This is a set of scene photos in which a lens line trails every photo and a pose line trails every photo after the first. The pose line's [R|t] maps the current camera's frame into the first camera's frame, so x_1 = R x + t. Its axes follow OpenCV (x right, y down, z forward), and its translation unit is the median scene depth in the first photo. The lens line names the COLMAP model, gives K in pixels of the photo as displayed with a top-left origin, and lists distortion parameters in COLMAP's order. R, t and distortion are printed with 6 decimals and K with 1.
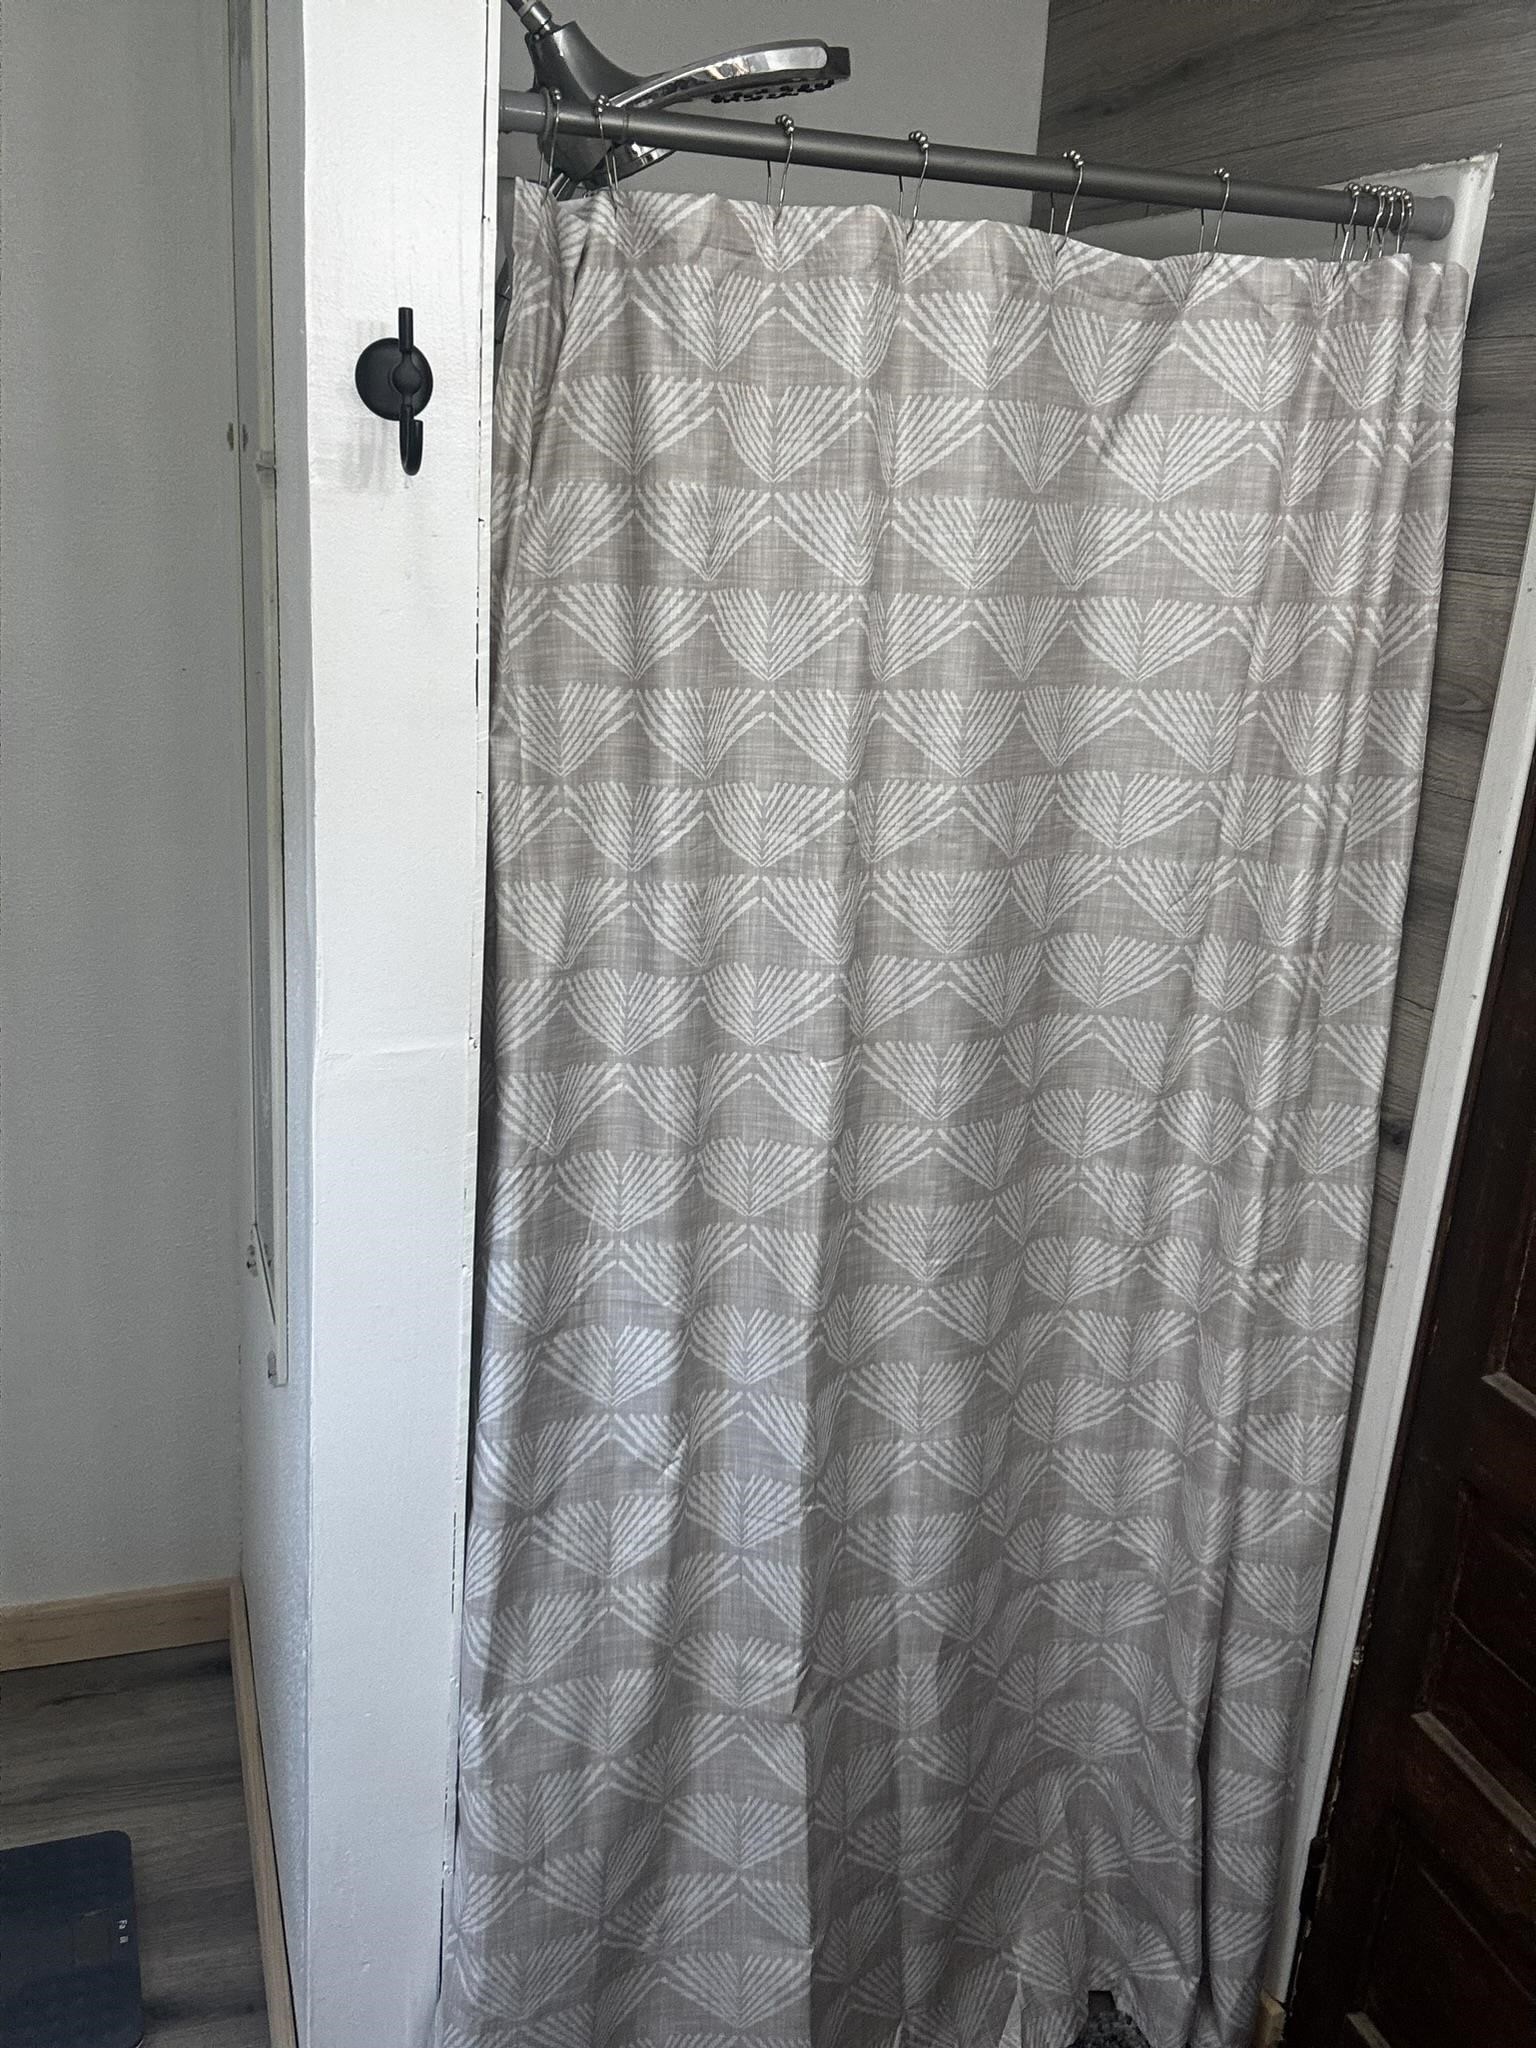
lens RADIAL K [[1803.7, 0, 768.0], [0, 1803.7, 1024.0], [0, 0, 1]] dist [0.213191, -0.274274]
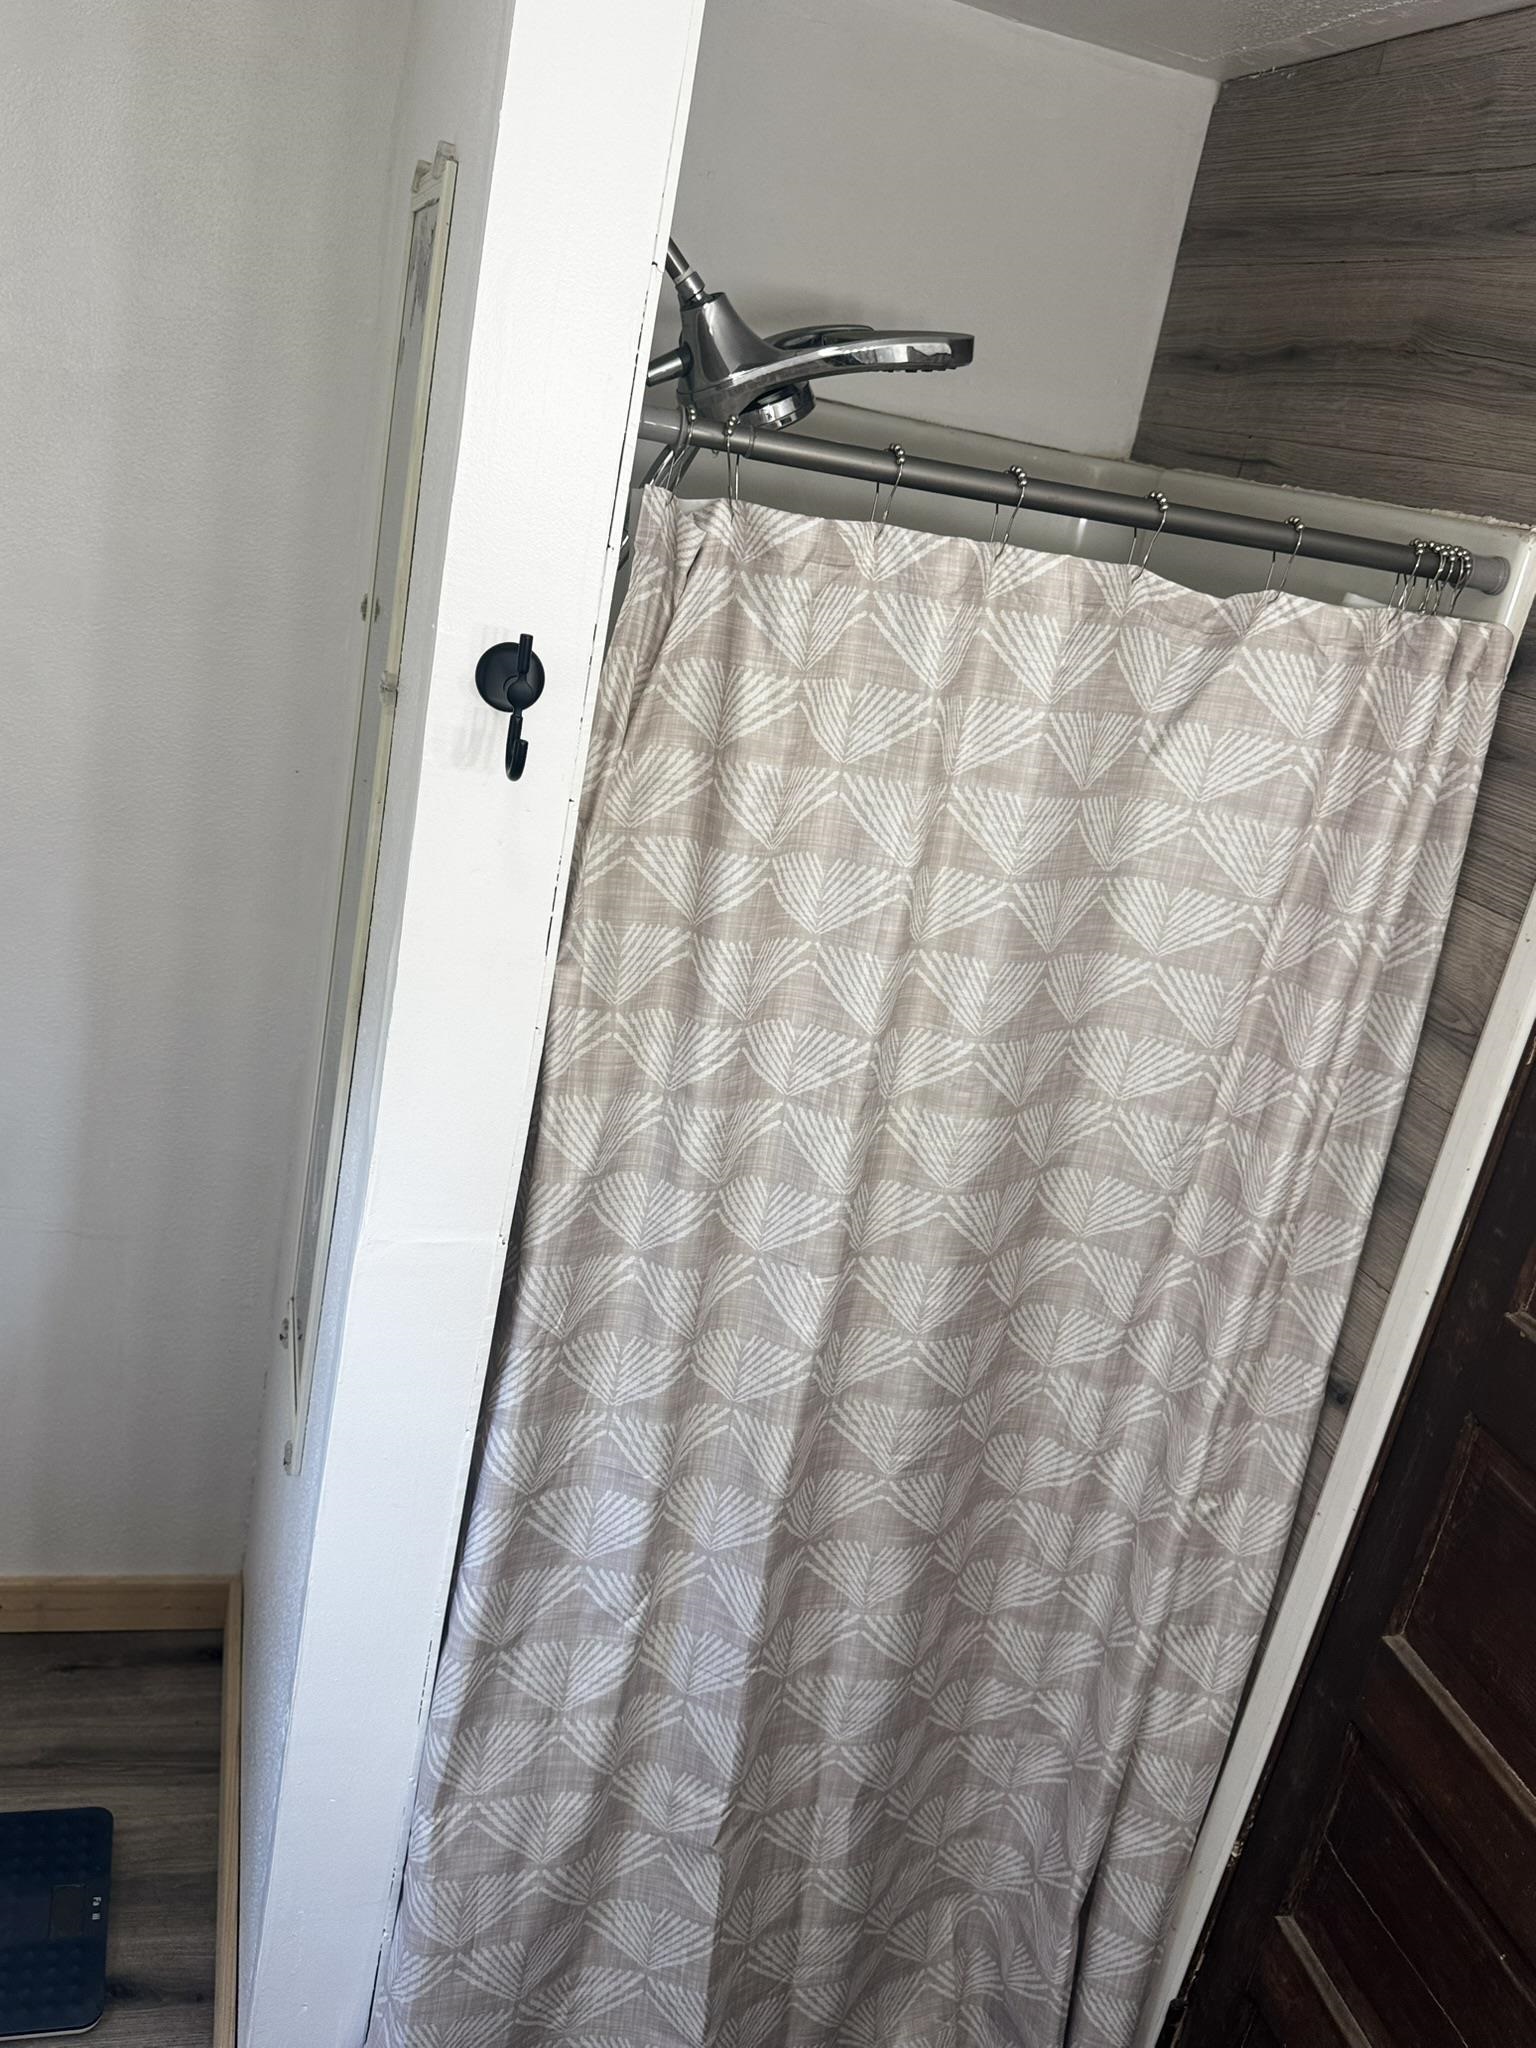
lens RADIAL K [[1718.3, 0, 768.0], [0, 1718.3, 1024.0], [0, 0, 1]] dist [0.228517, -0.347511]
pose [[0.990424, 0.136348, -0.021649, 0.001701], [-0.135491, 0.990085, 0.037077, -0.160179], [0.026490, -0.033789, 0.999078, -0.035554]]
